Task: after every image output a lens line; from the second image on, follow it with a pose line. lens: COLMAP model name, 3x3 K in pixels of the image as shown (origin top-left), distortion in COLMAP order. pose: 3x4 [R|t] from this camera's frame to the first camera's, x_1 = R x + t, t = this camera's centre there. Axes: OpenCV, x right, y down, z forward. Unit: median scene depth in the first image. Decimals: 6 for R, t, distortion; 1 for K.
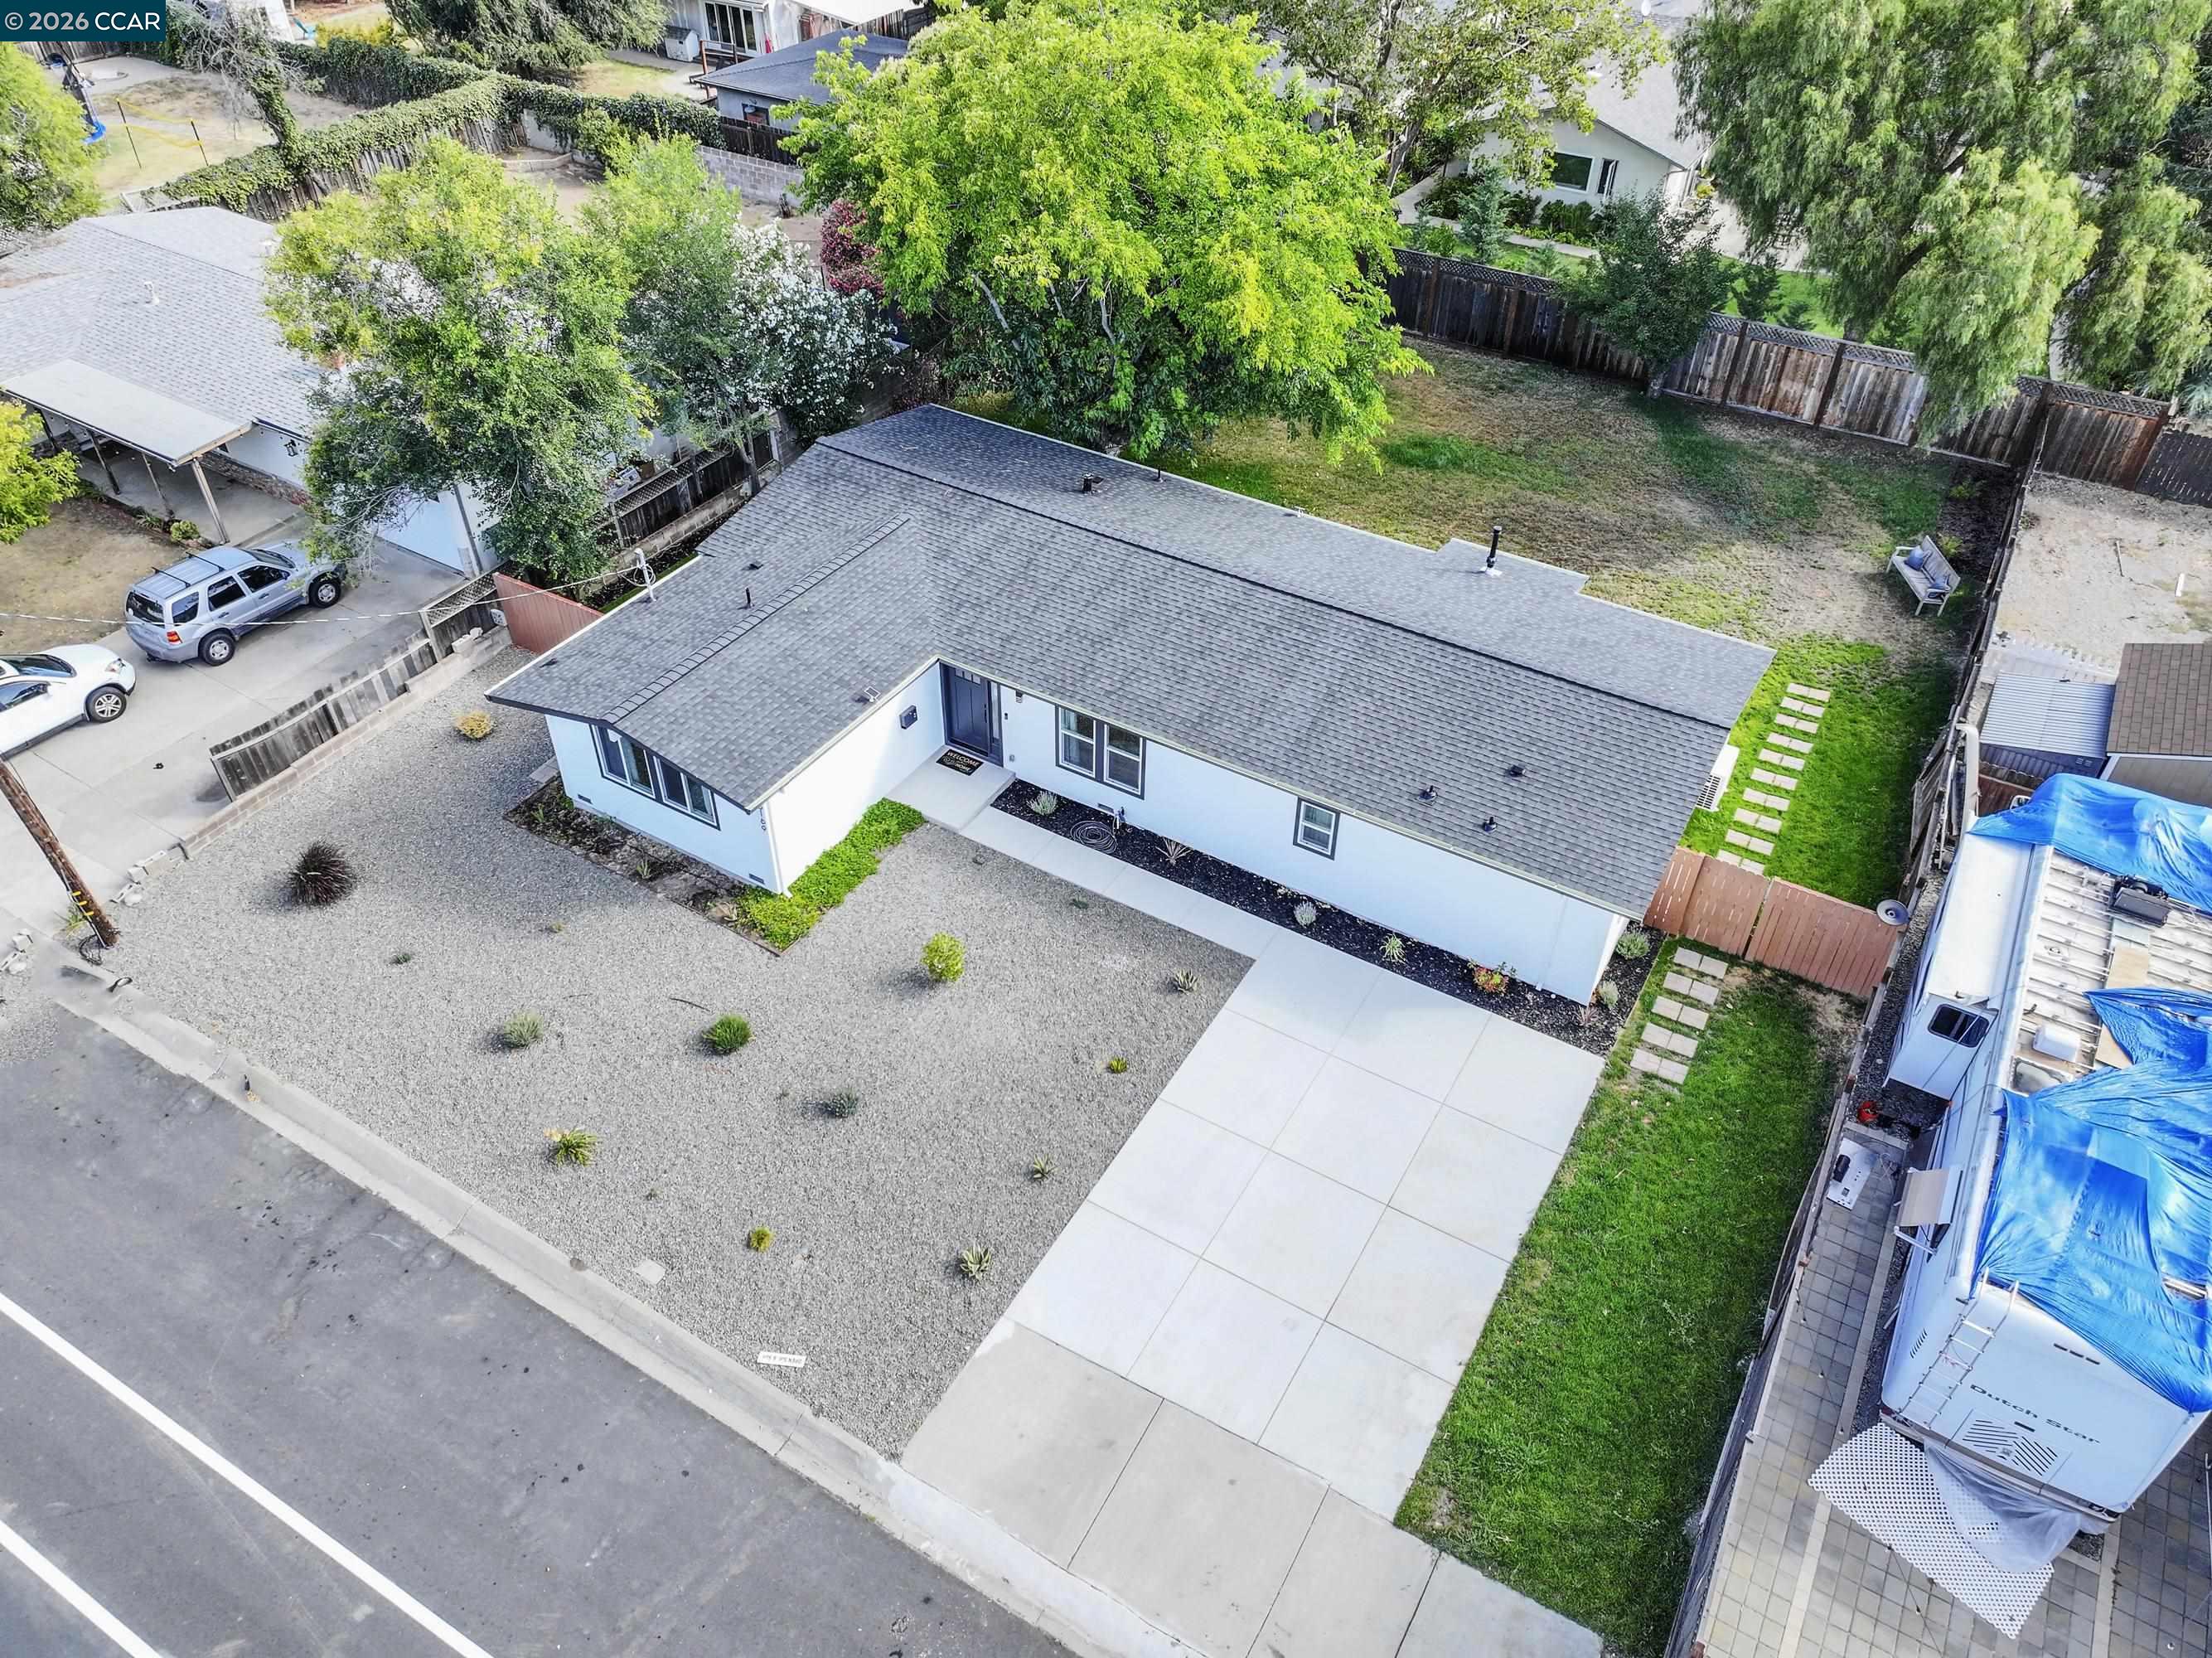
lens RADIAL K [[1561.5, 0, 1114.9], [0, 1561.5, 822.8], [0, 0, 1]] dist [0.004782, 0.002030]
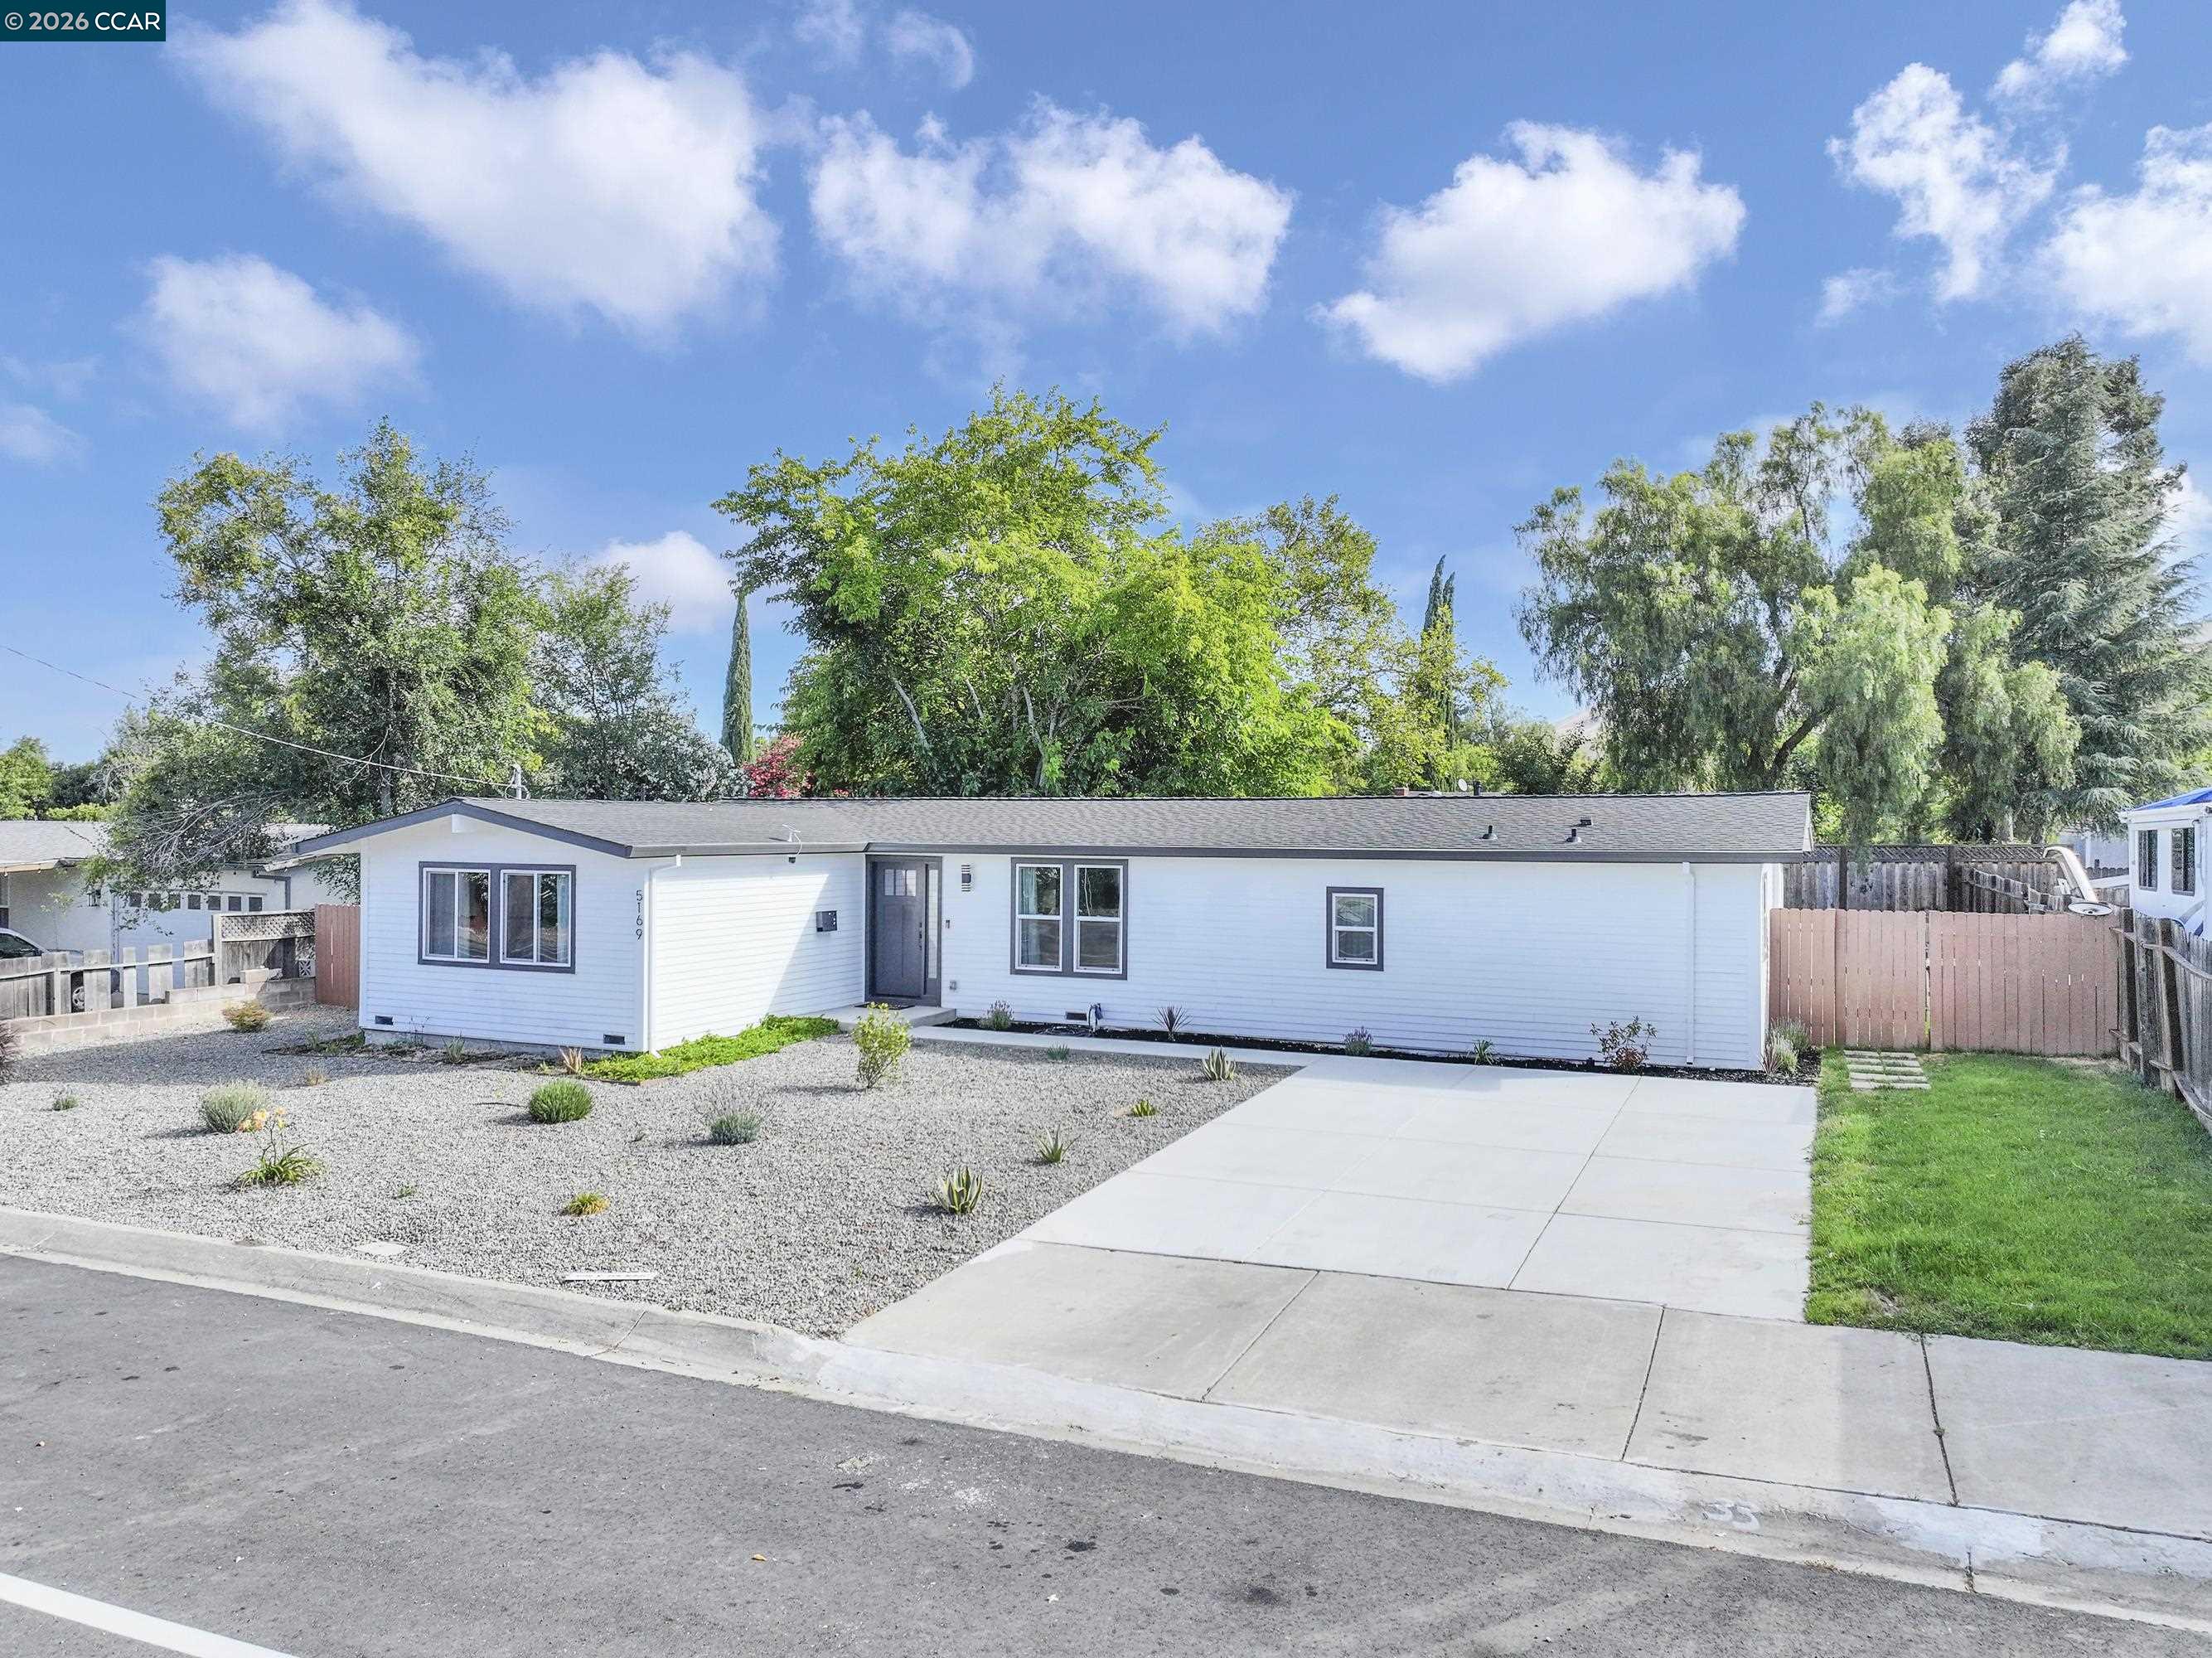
lens RADIAL K [[1561.5, 0, 1114.9], [0, 1561.5, 822.8], [0, 0, 1]] dist [0.004782, 0.002030]
pose [[0.994164, -0.013191, 0.107069, -0.087444], [0.079787, 0.757899, -0.647475, 0.536827], [-0.072607, 0.652239, 0.754528, 0.435027]]
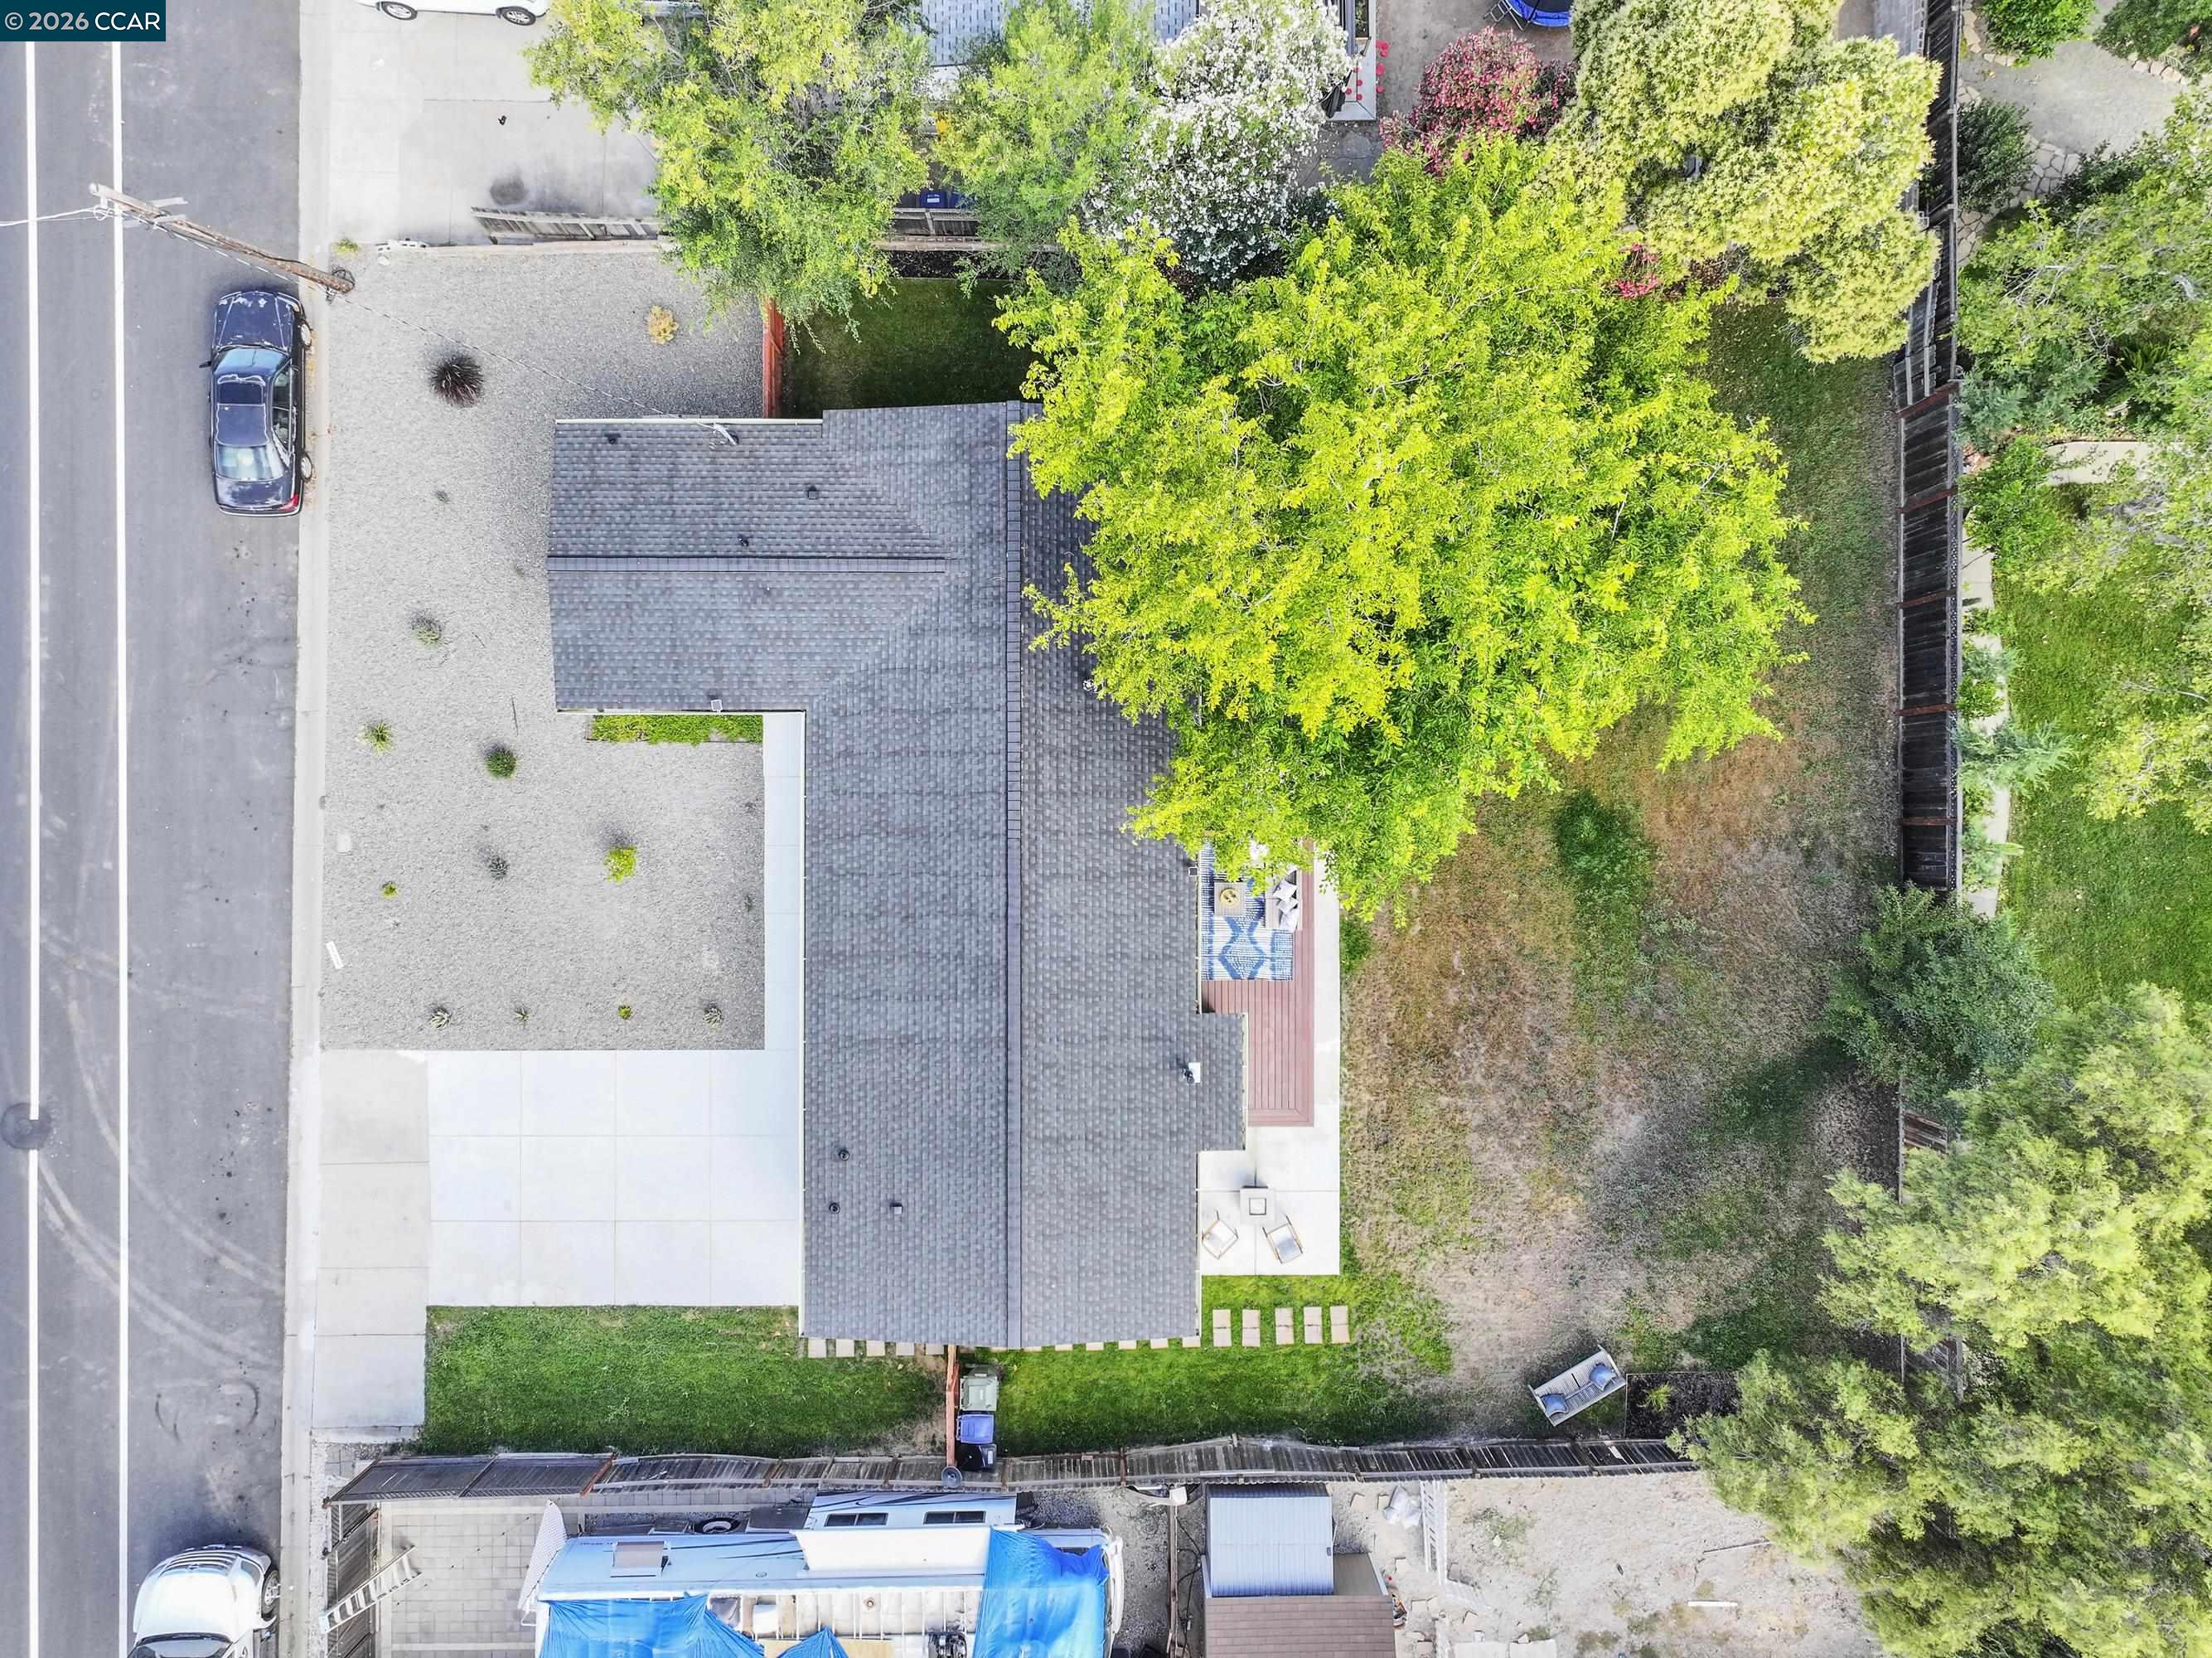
lens RADIAL K [[1561.5, 0, 1114.9], [0, 1561.5, 822.8], [0, 0, 1]] dist [0.004782, 0.002030]
pose [[0.514958, 0.857187, -0.006949, 0.101029], [-0.556999, 0.340759, 0.757387, -1.332659], [0.651590, -0.386152, 0.652929, 0.457394]]
